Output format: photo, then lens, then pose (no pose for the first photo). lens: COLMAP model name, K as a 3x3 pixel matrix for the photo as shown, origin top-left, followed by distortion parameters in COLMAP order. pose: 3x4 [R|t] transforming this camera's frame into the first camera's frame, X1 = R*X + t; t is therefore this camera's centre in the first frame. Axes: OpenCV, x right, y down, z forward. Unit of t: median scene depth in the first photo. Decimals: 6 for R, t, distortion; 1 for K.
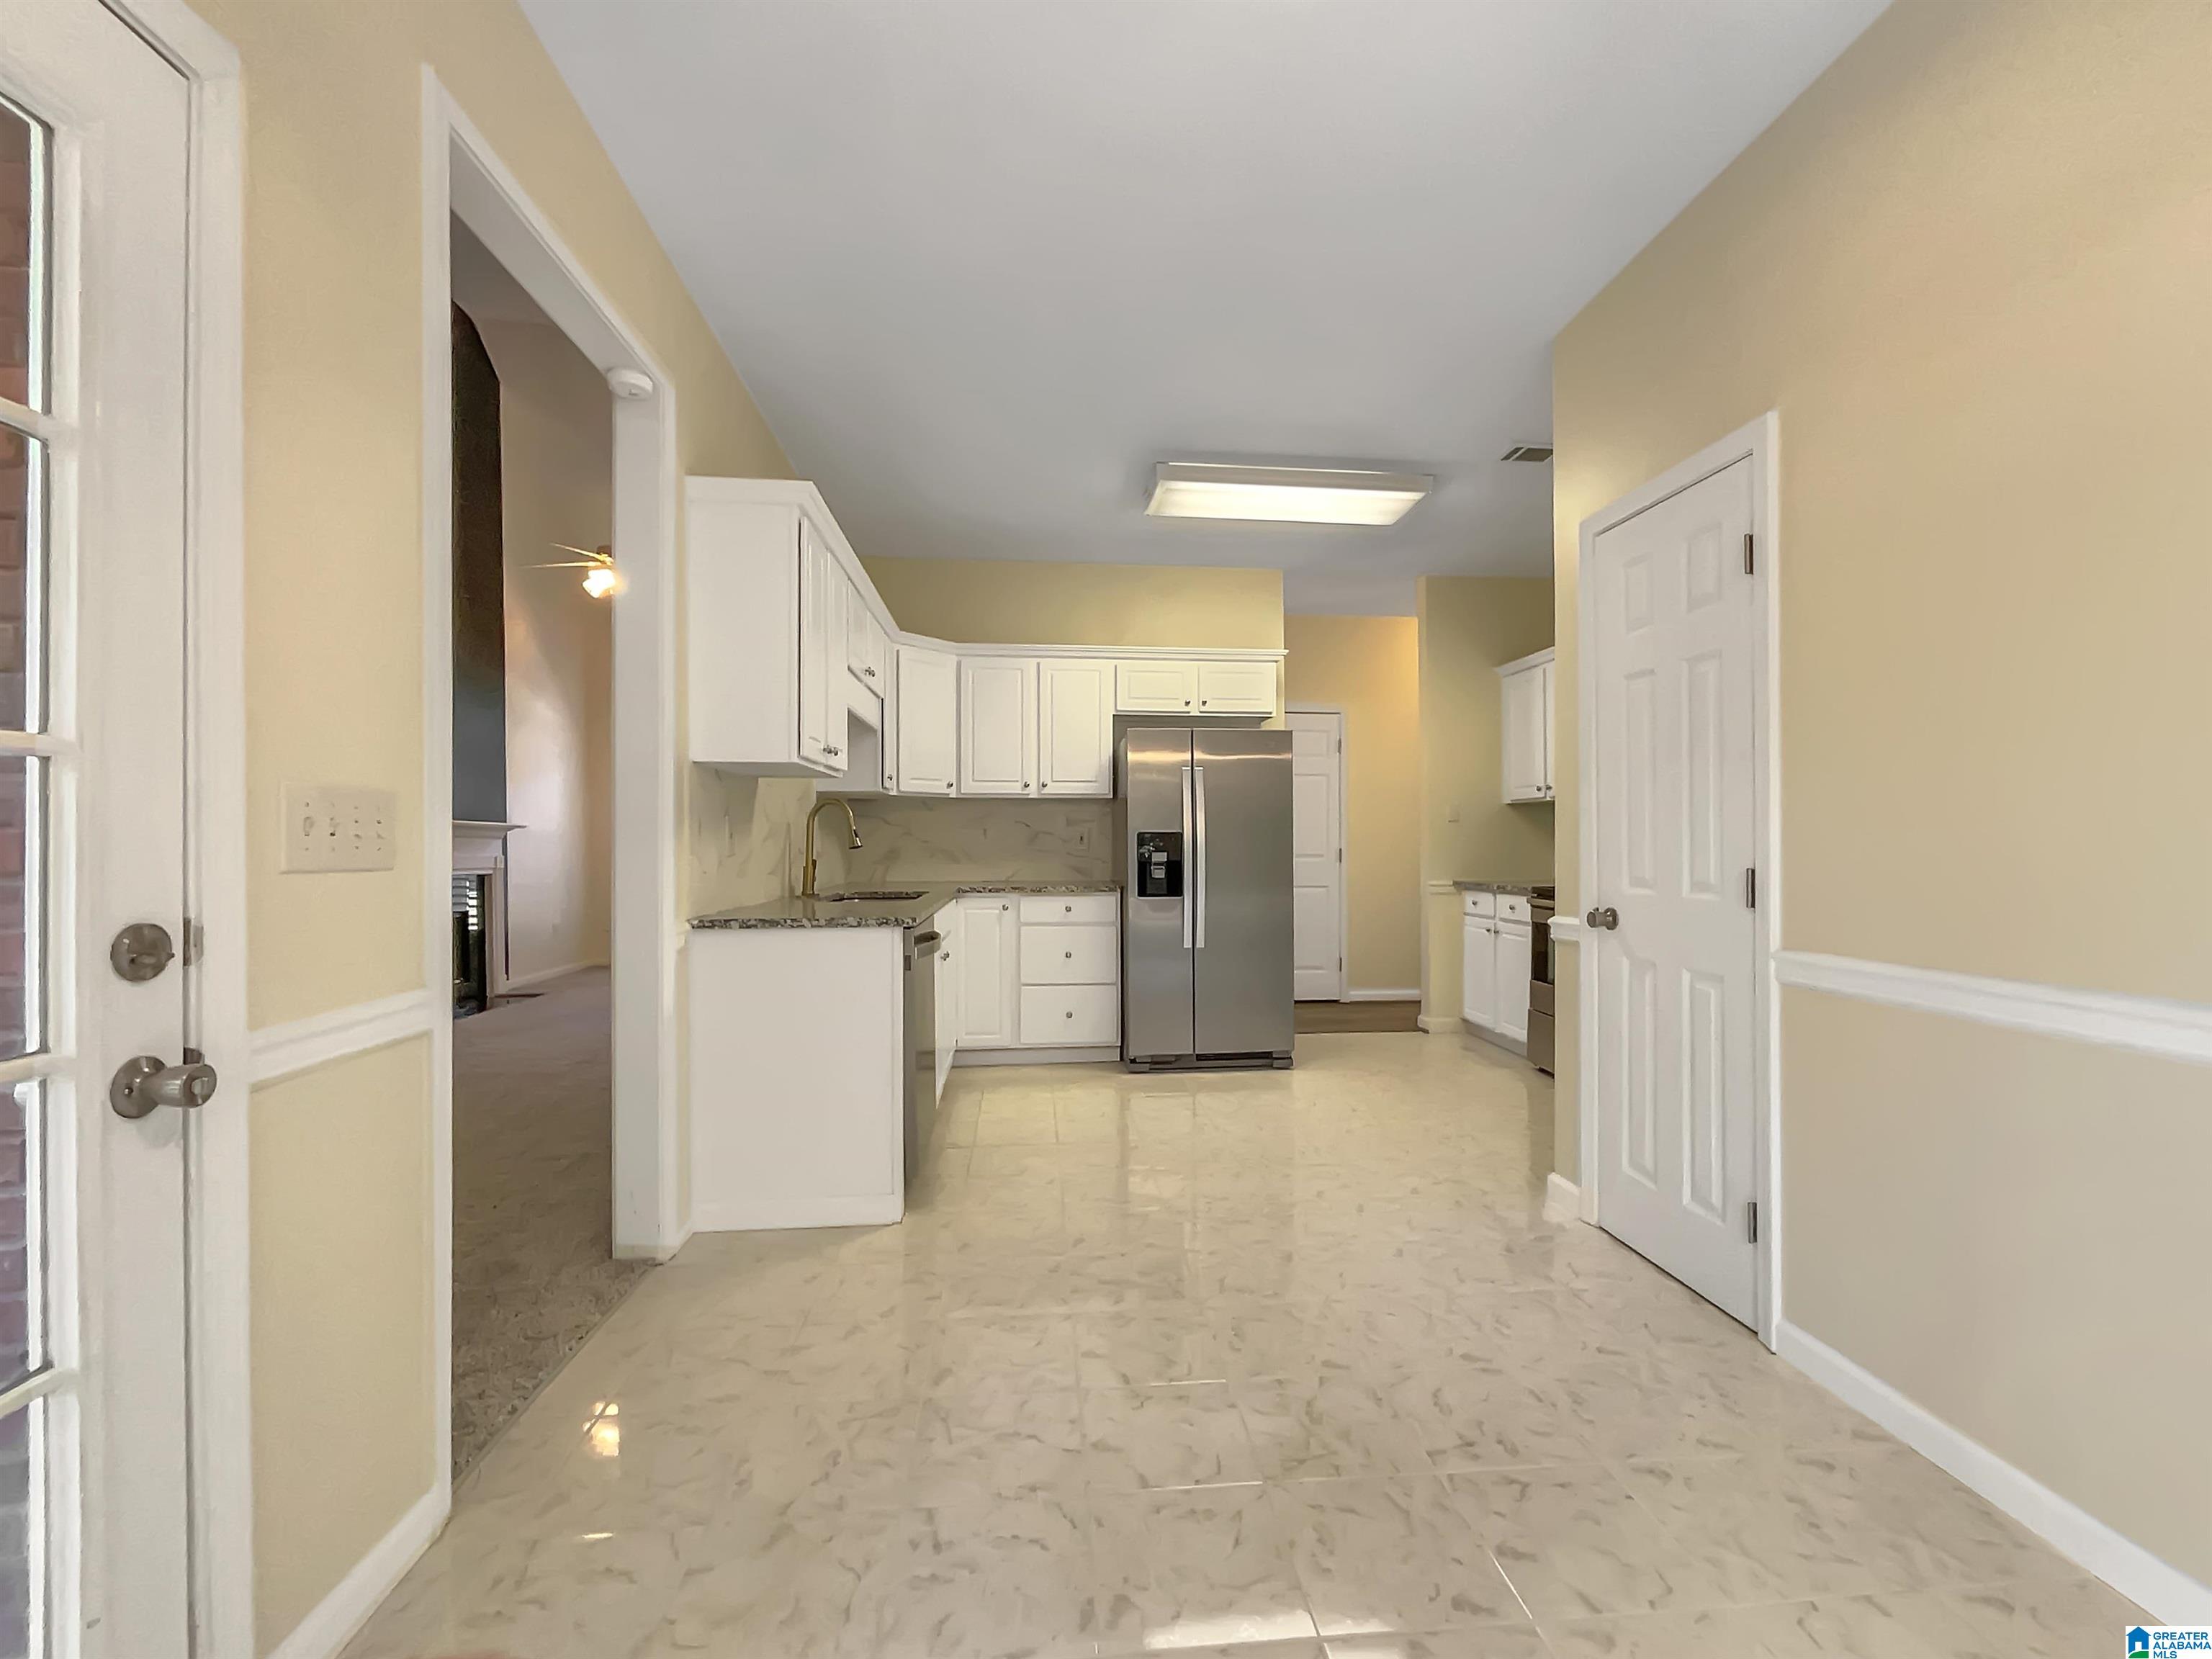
lens RADIAL K [[896.1, 0, 1107.3], [0, 896.1, 834.8], [0, 0, 1]] dist [-0.004793, 0.000010]
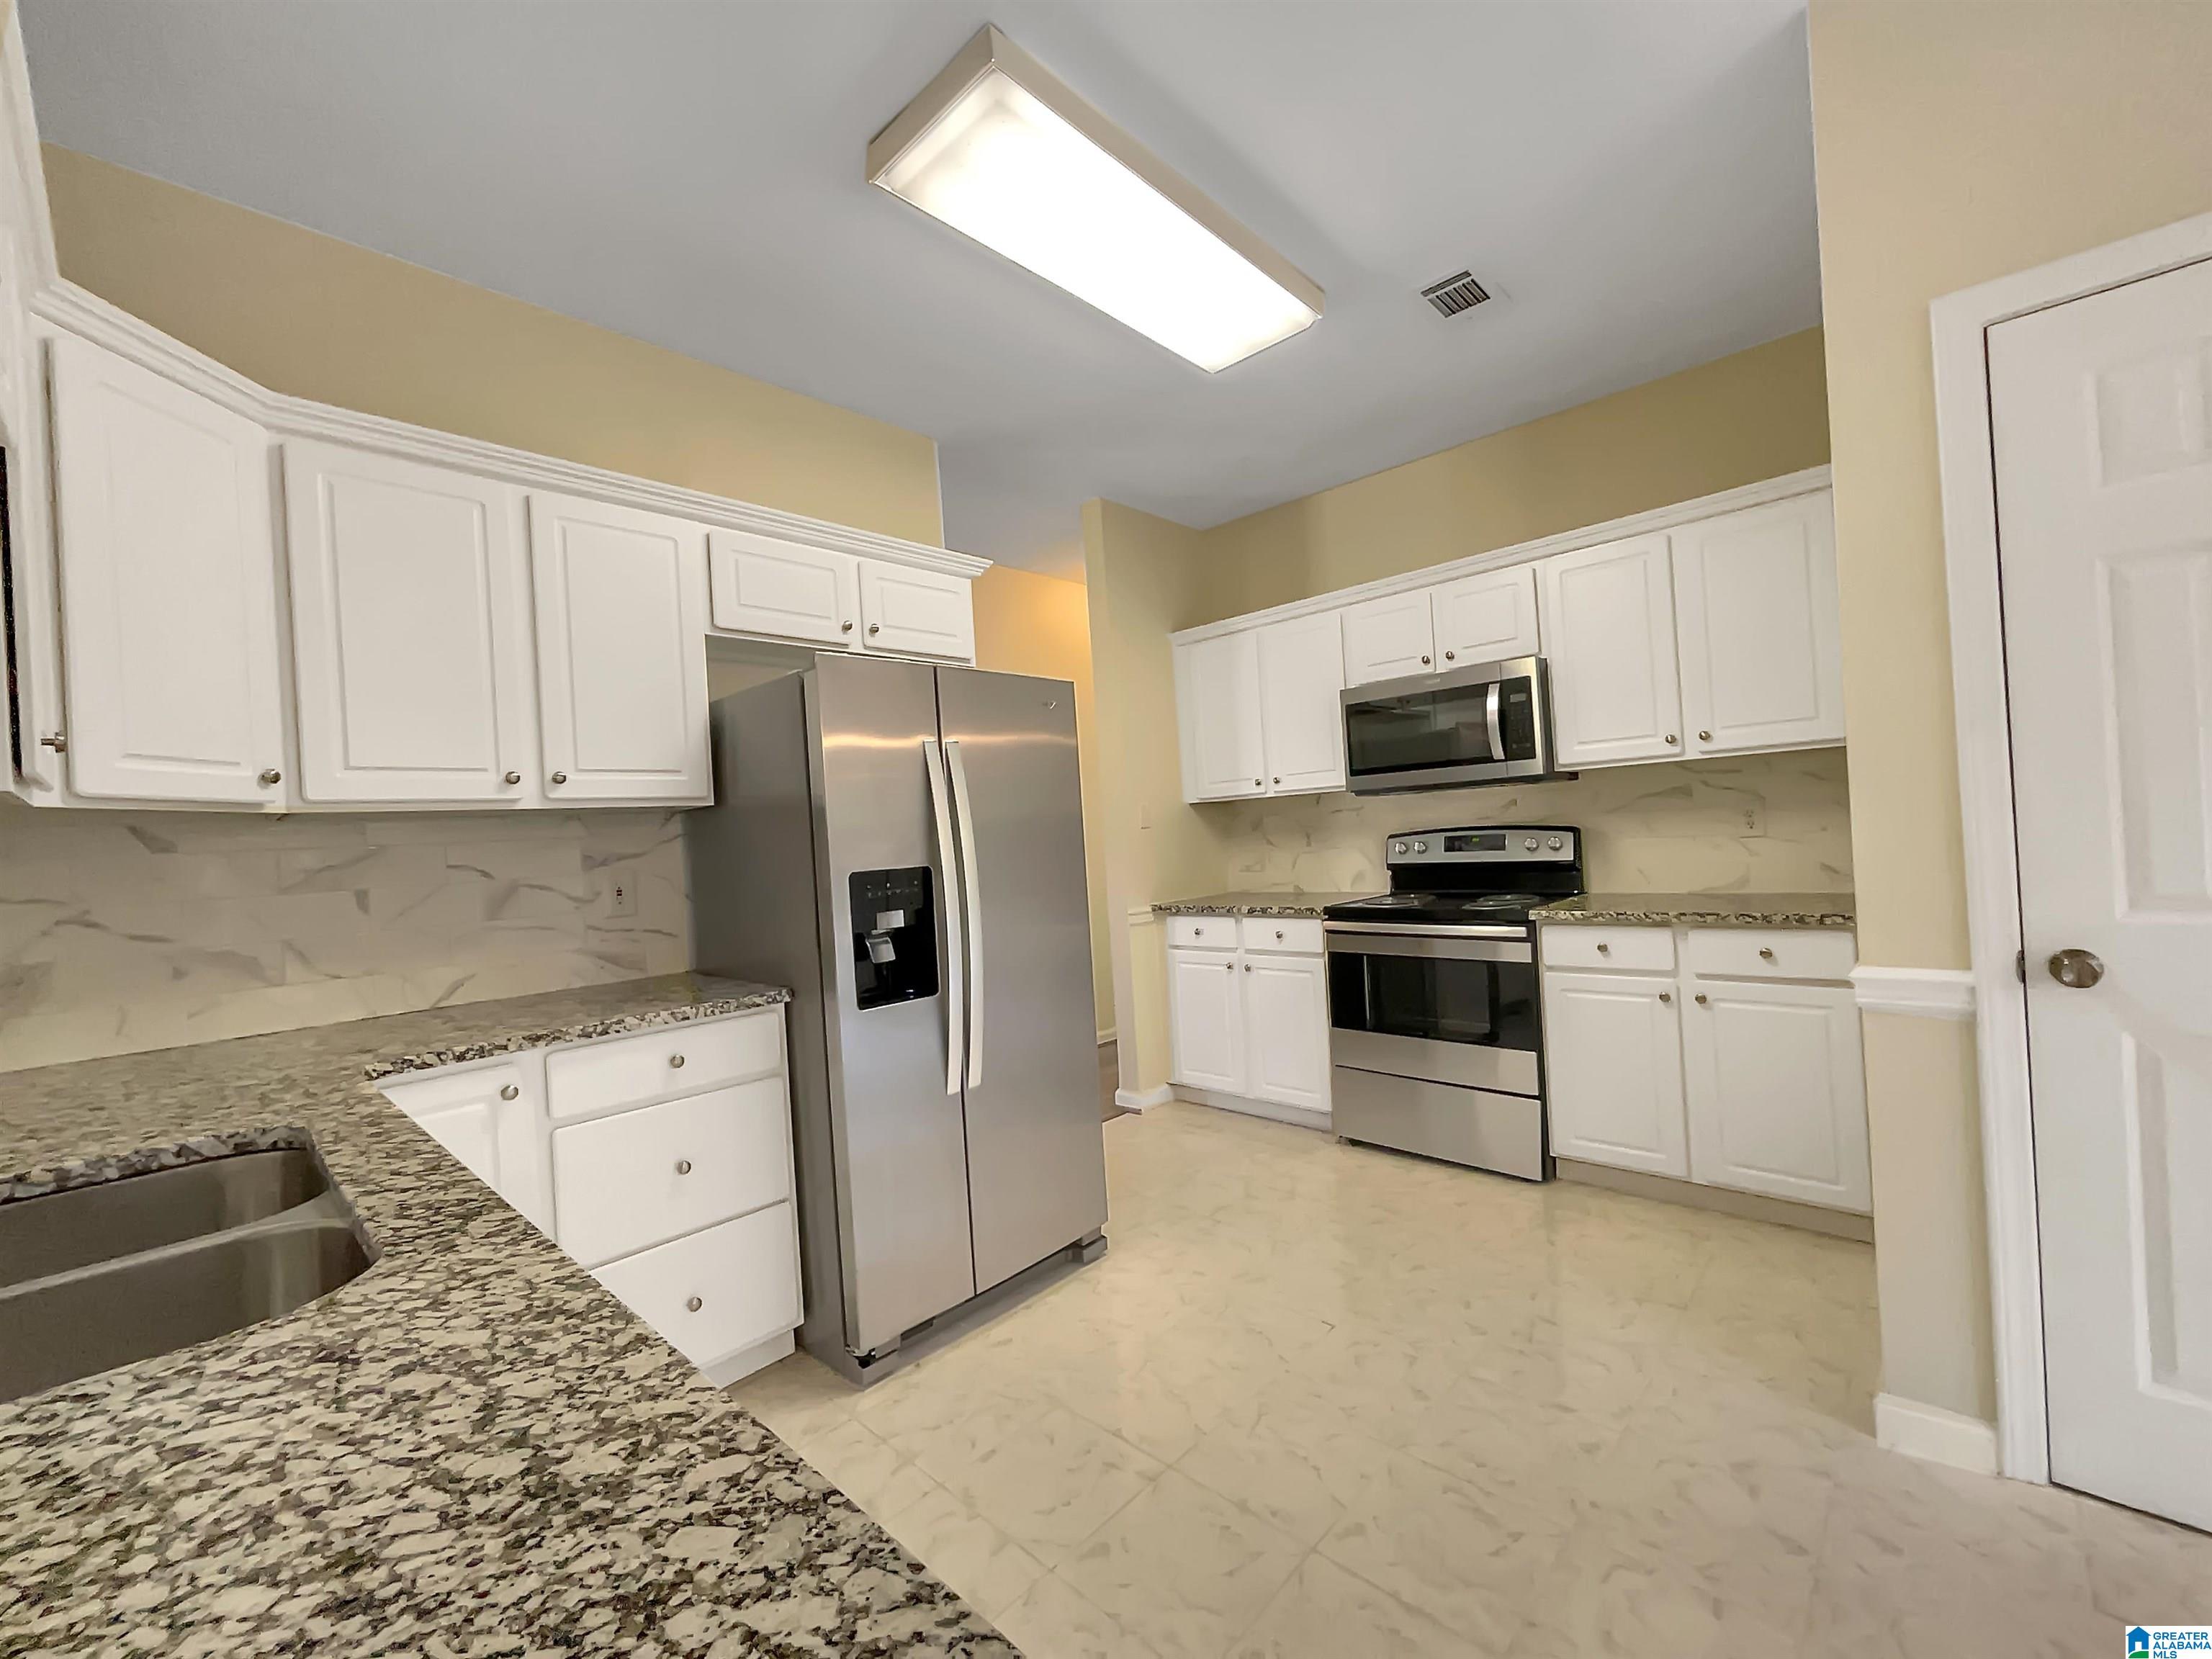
lens RADIAL K [[896.1, 0, 1108.7], [0, 896.1, 829.1], [0, 0, 1]] dist [-0.004793, 0.000010]
pose [[0.749425, -0.040059, 0.660877, -0.158528], [0.053086, 0.998590, 0.000330, -0.017010], [-0.659958, 0.034836, 0.750494, 0.502499]]
